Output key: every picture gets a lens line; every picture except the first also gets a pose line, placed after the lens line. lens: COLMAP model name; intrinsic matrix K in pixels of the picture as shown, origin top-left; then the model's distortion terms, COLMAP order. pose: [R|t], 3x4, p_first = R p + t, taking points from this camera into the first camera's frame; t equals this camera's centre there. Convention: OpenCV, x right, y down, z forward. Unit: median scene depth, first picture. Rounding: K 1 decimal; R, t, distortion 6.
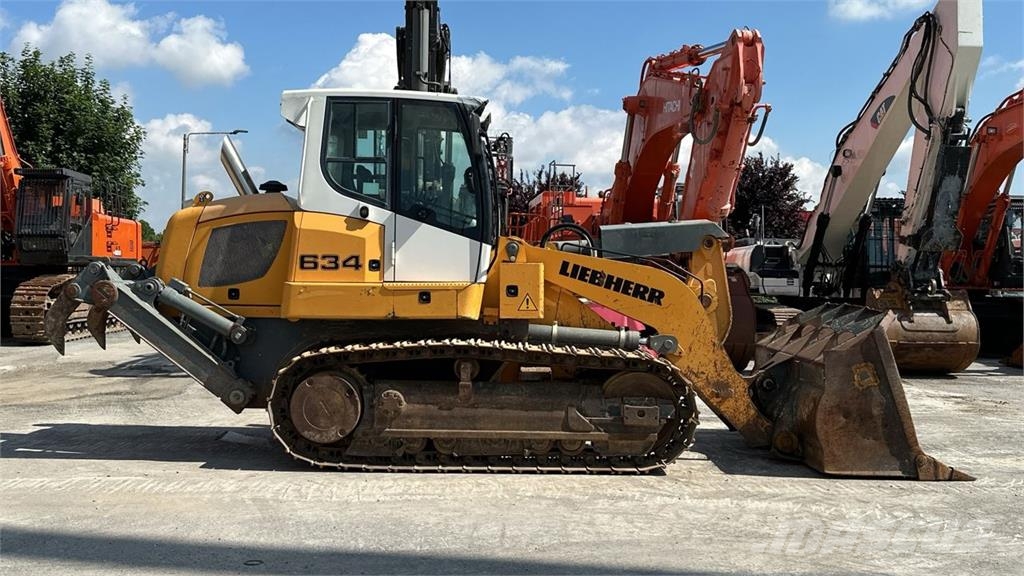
lens RADIAL K [[1017.3, 0, 499.8], [0, 1017.3, 281.8], [0, 0, 1]] dist [0.156406, -0.239244]
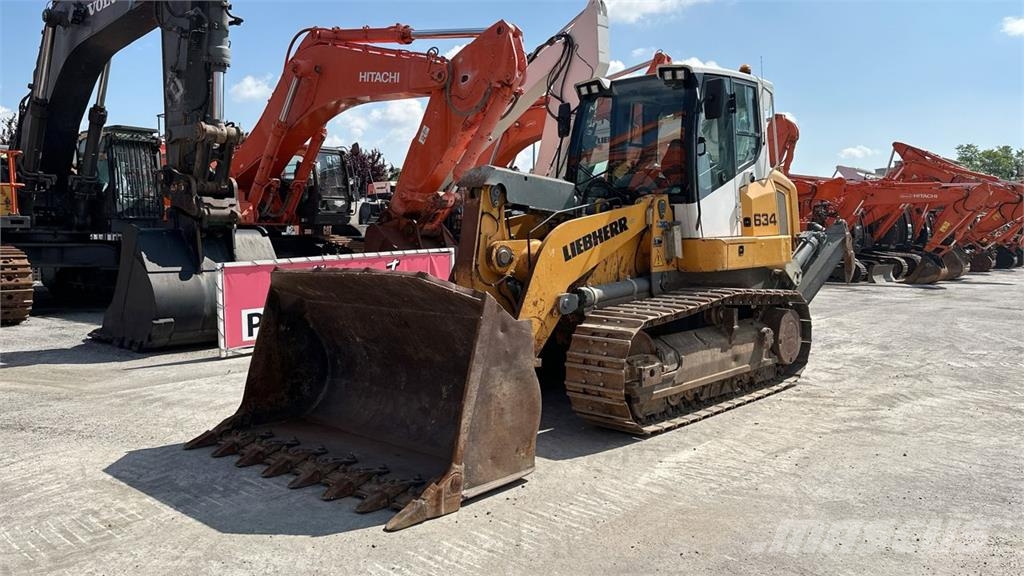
lens RADIAL K [[787.4, 0, 513.1], [0, 787.4, 276.4], [0, 0, 1]] dist [0.110679, -0.175731]
pose [[0.705542, -0.053176, 0.706670, -0.391130], [0.012153, 0.997942, 0.062961, -0.007312], [-0.708564, -0.035834, 0.704736, 0.310737]]
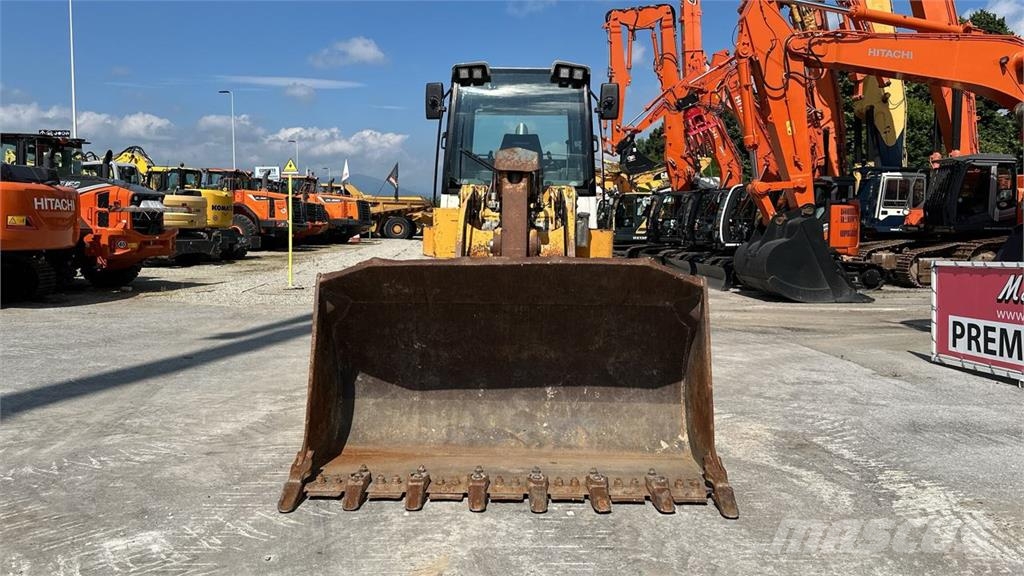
lens RADIAL K [[813.1, 0, 512.0], [0, 813.1, 288.0], [0, 0, 1]] dist [0.116361, -0.177593]
pose [[-0.003988, 0.063069, -0.998001, 0.517994], [-0.017803, 0.997846, 0.063130, 0.005899], [0.999834, 0.018019, -0.002857, 0.605898]]
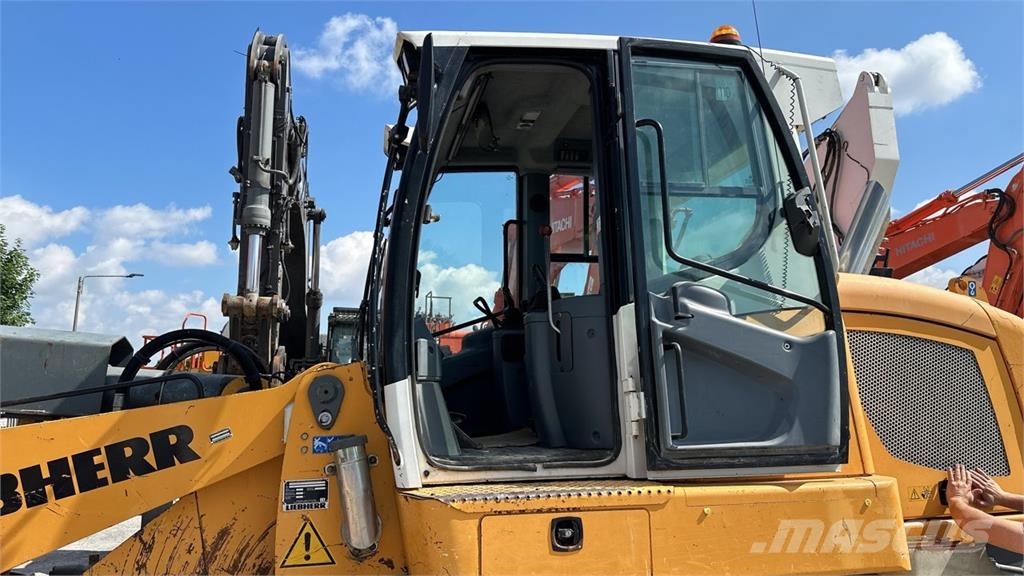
lens RADIAL K [[749.3, 0, 516.4], [0, 749.3, 285.5], [0, 0, 1]] dist [0.074856, -0.116406]
pose [[0.985580, 0.014259, 0.168610, 0.018888], [0.012409, 0.987669, -0.156062, -0.015536], [-0.168756, 0.155904, 0.973250, 0.408549]]
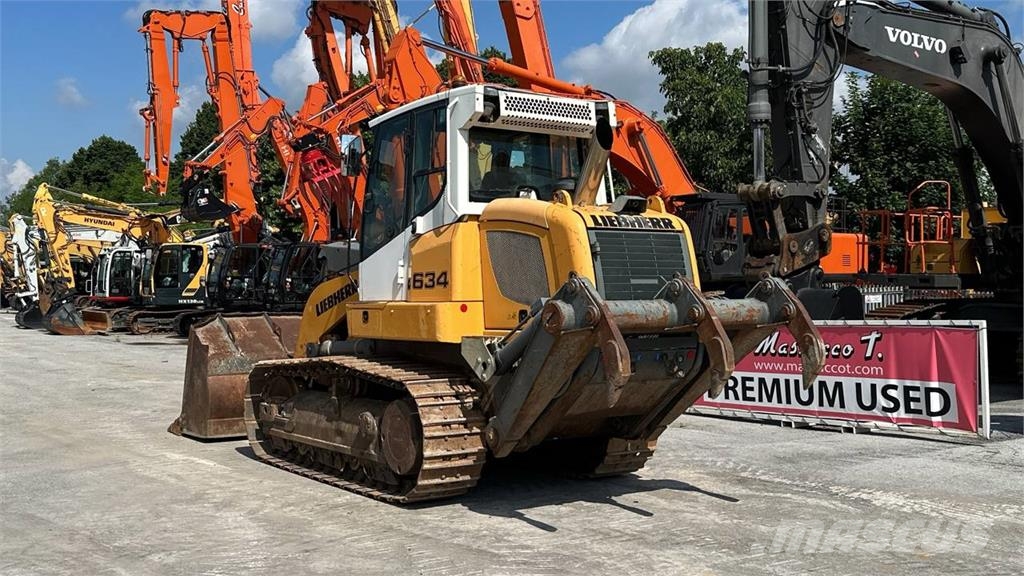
lens RADIAL K [[1084.3, 0, 491.1], [0, 1084.3, 290.2], [0, 0, 1]] dist [0.198187, -0.464741]
pose [[0.521201, -0.007564, -0.853400, 0.586481], [0.002501, 0.999970, -0.007336, -0.000580], [0.853430, 0.001689, 0.521205, 0.309299]]
